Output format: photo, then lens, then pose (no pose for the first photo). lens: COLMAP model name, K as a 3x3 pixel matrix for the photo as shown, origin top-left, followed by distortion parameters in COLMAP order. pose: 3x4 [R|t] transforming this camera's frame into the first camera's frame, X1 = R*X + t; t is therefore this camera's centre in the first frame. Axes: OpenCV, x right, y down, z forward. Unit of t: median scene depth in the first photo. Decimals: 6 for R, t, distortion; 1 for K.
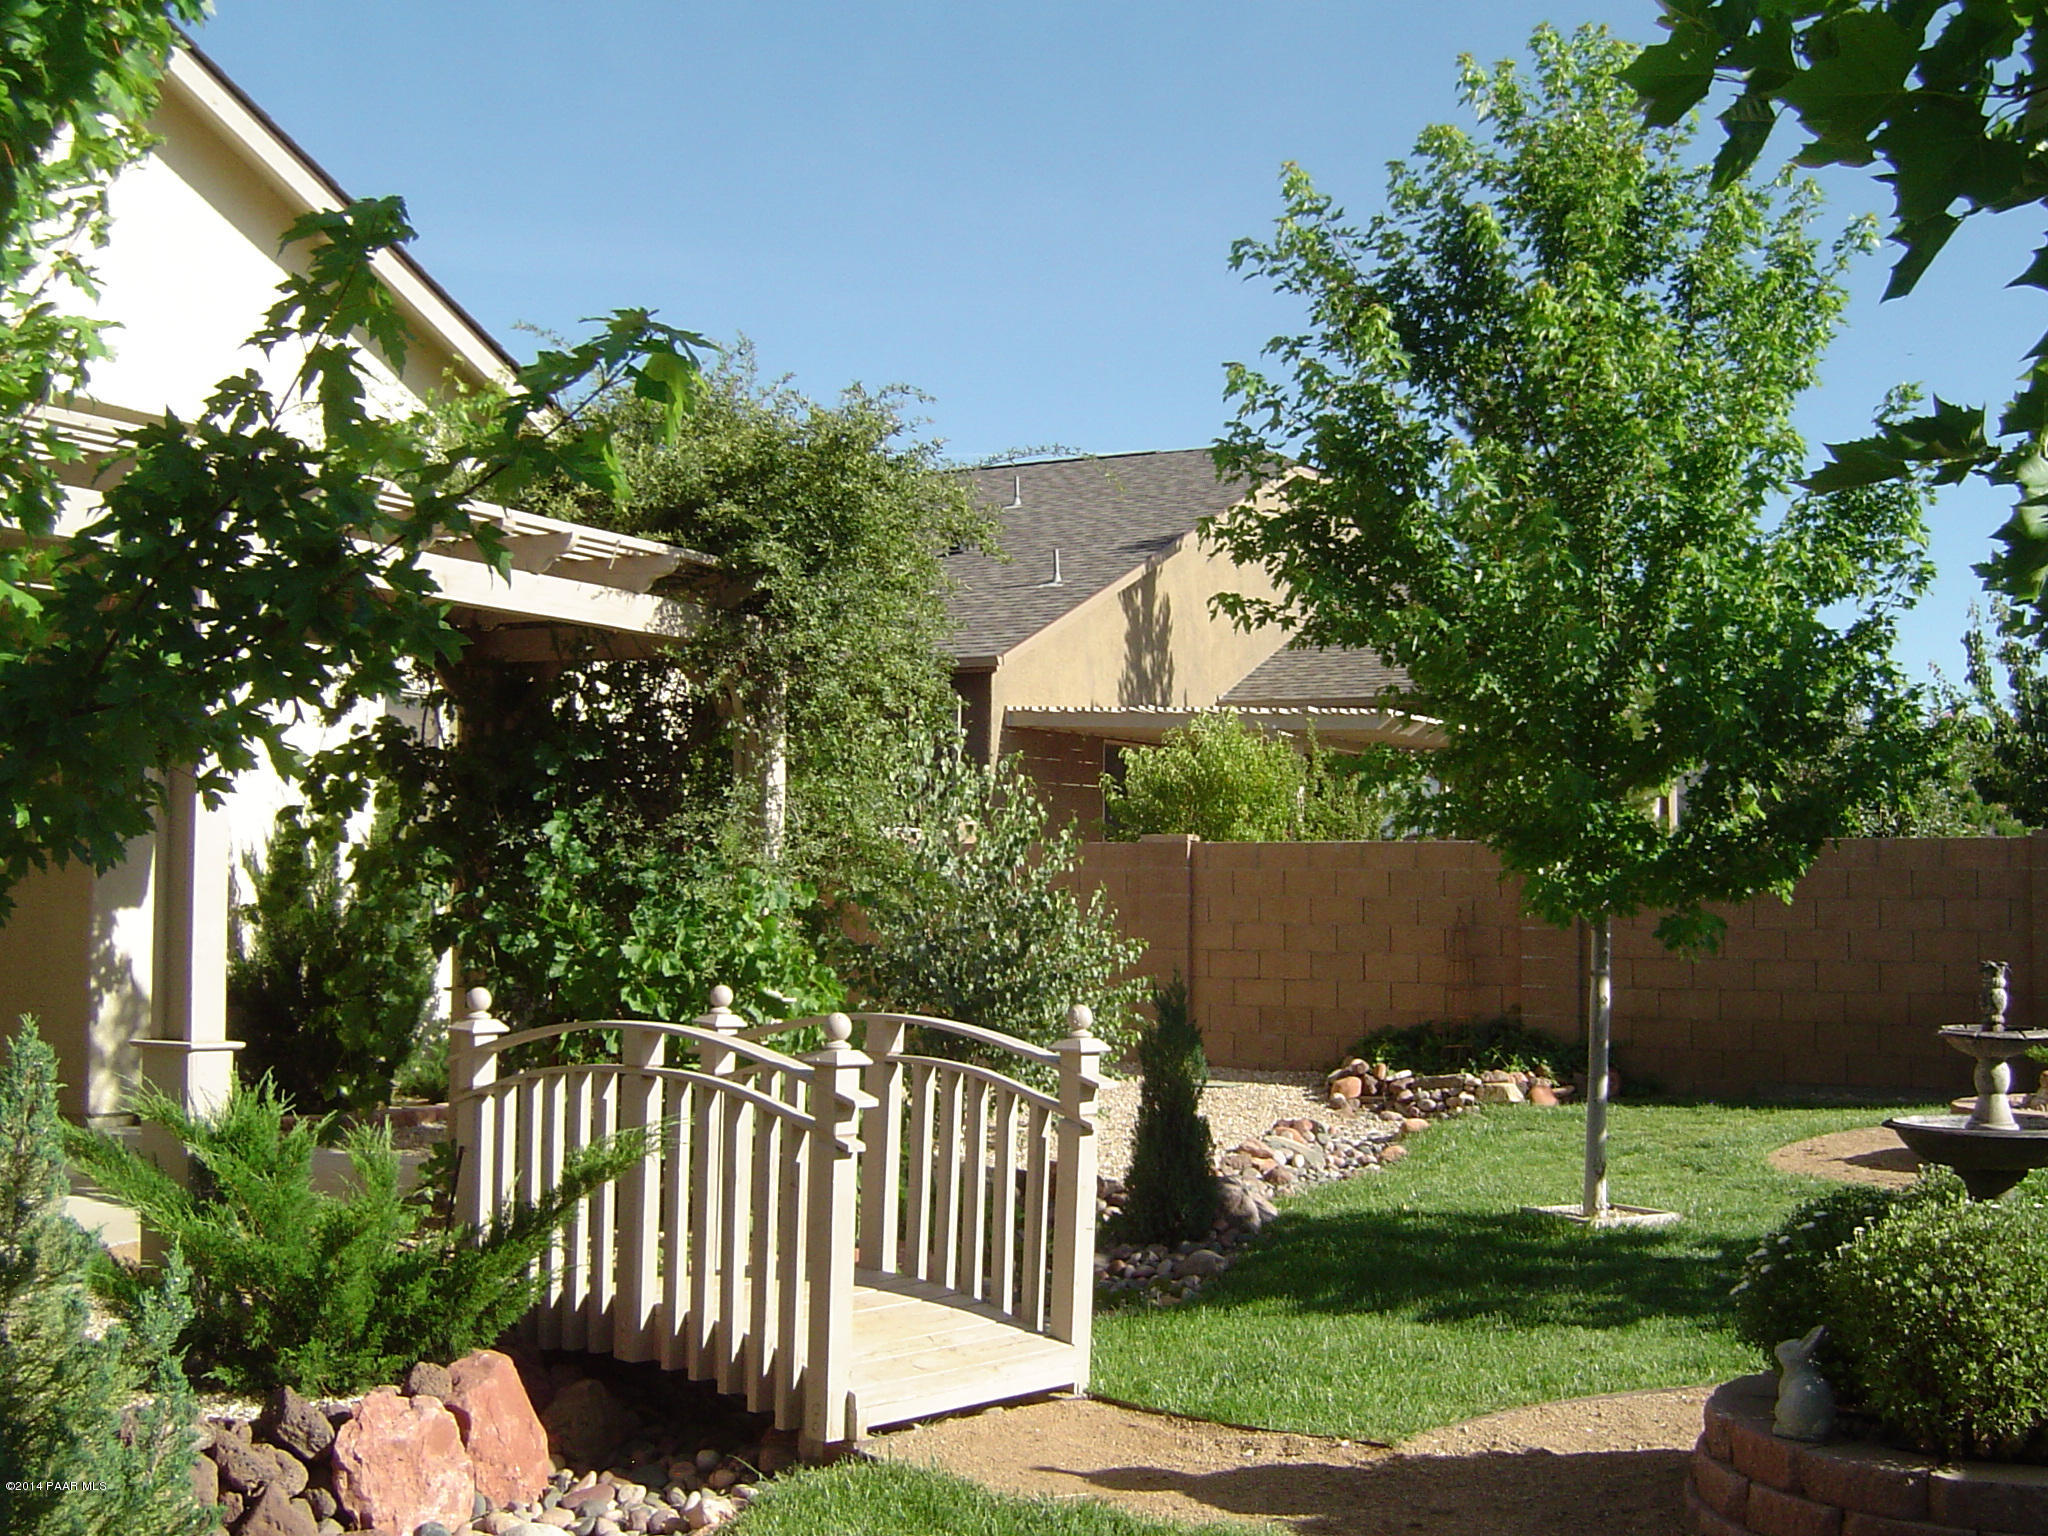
lens RADIAL K [[2371.1, 0, 976.8], [0, 2371.1, 757.9], [0, 0, 1]] dist [-0.085379, -0.152100]
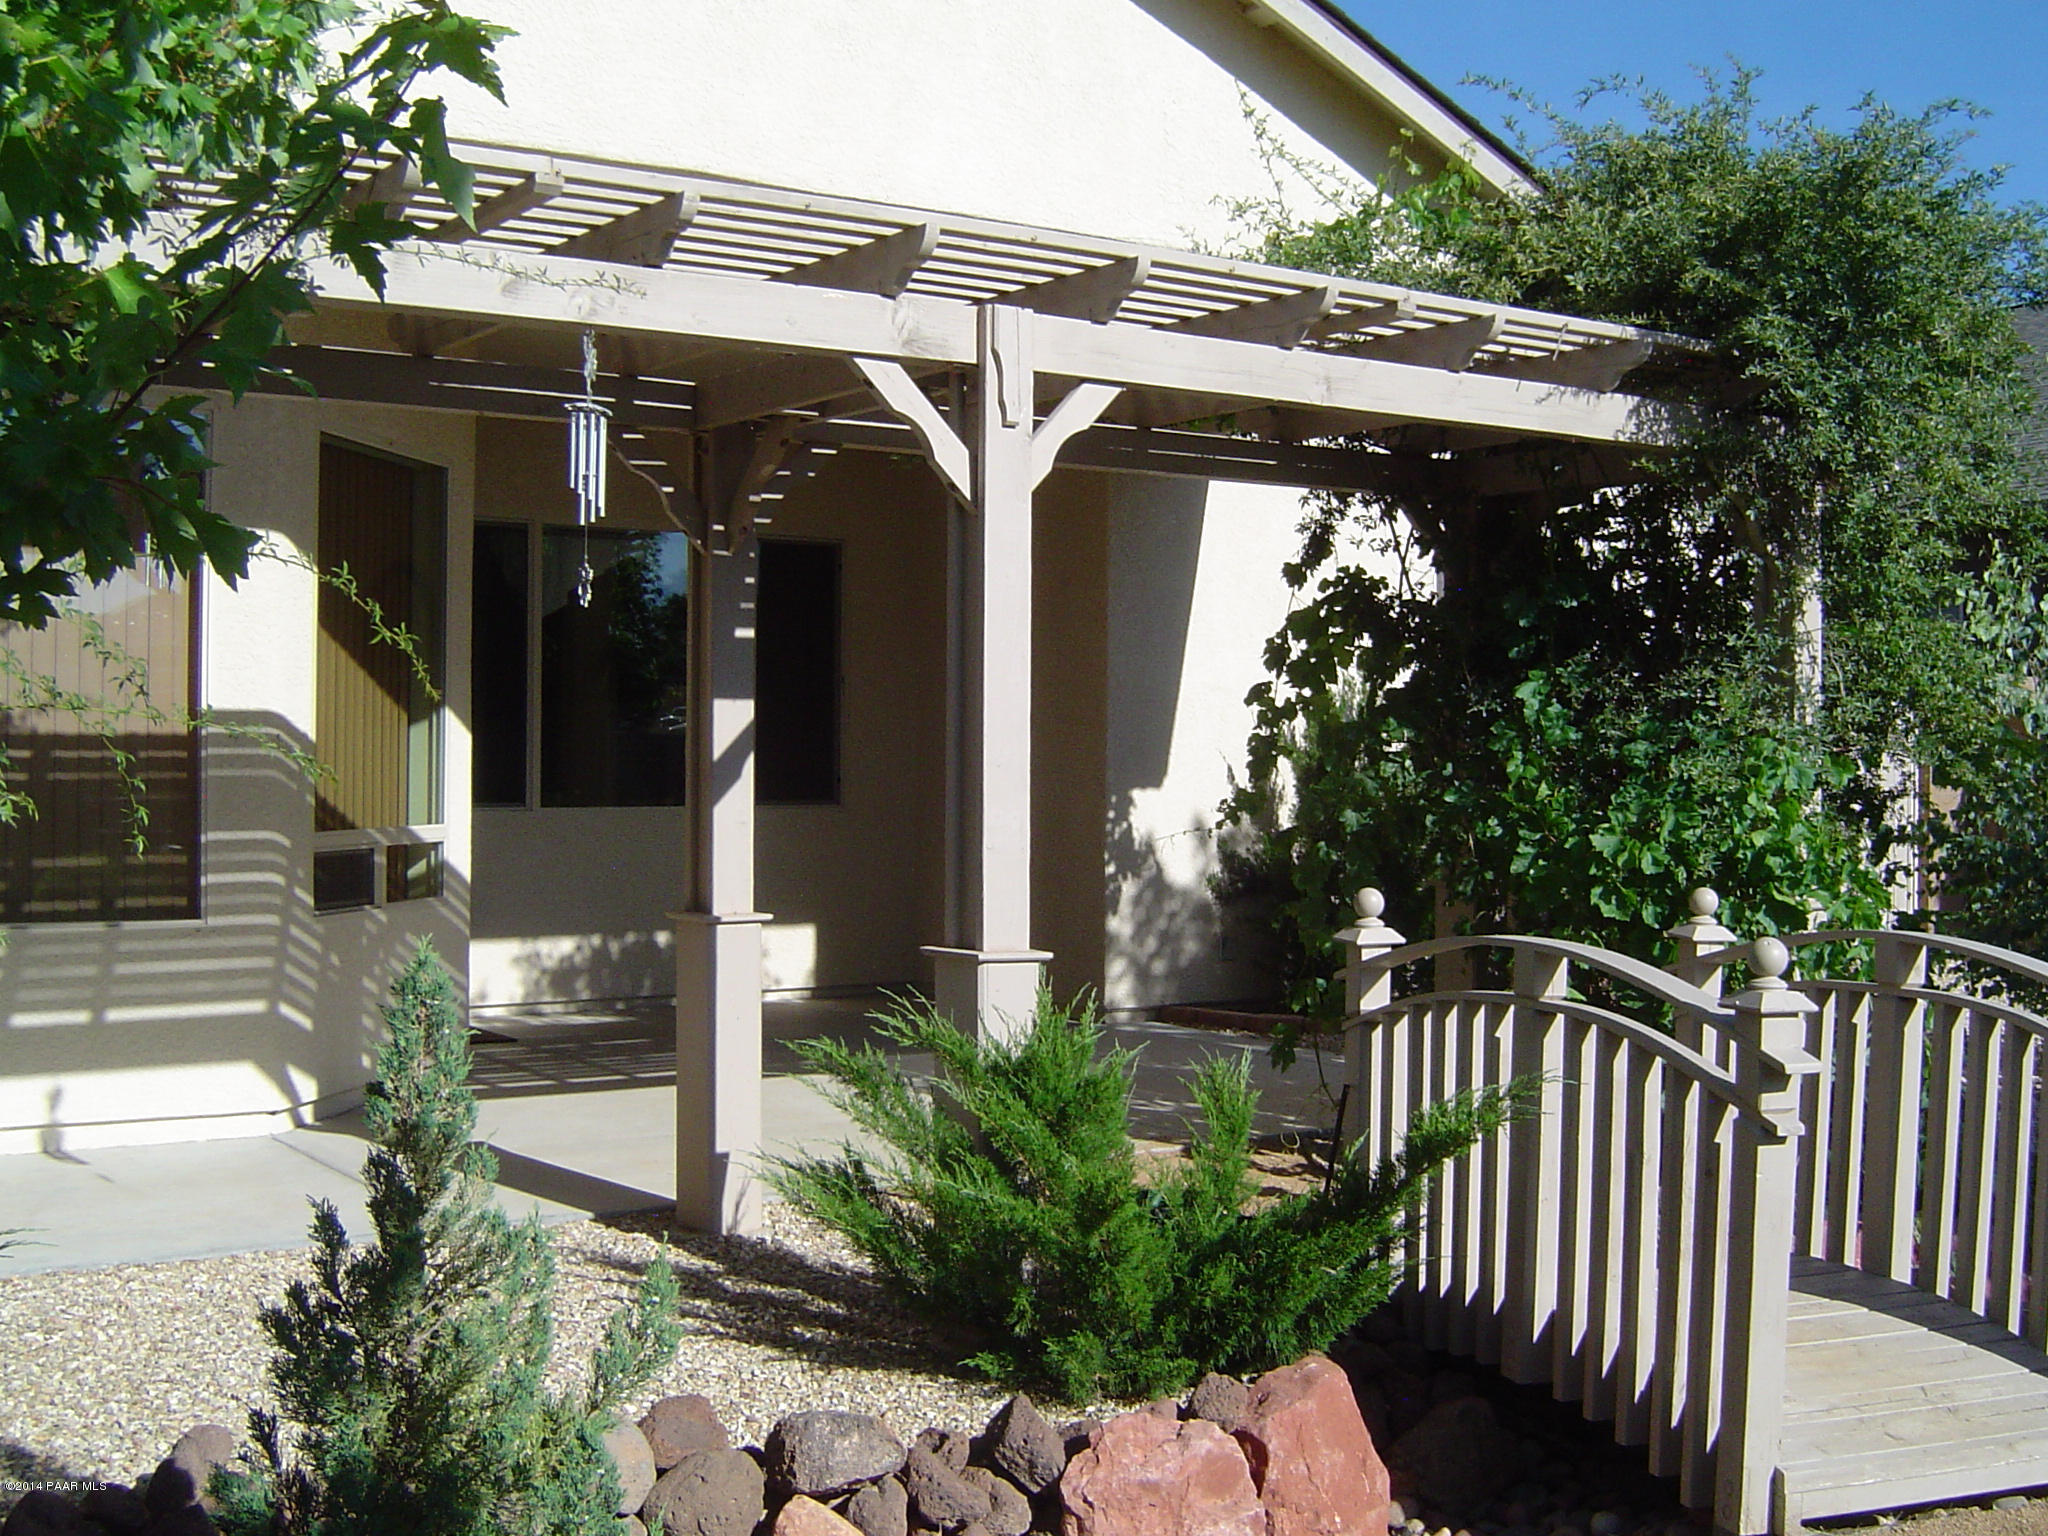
lens RADIAL K [[2371.1, 0, 976.8], [0, 2371.1, 757.9], [0, 0, 1]] dist [-0.085379, -0.152100]
pose [[0.876746, -0.004631, -0.480932, 0.050732], [0.029384, 0.998601, 0.043952, 0.012084], [0.480056, -0.052666, 0.875655, 0.203080]]
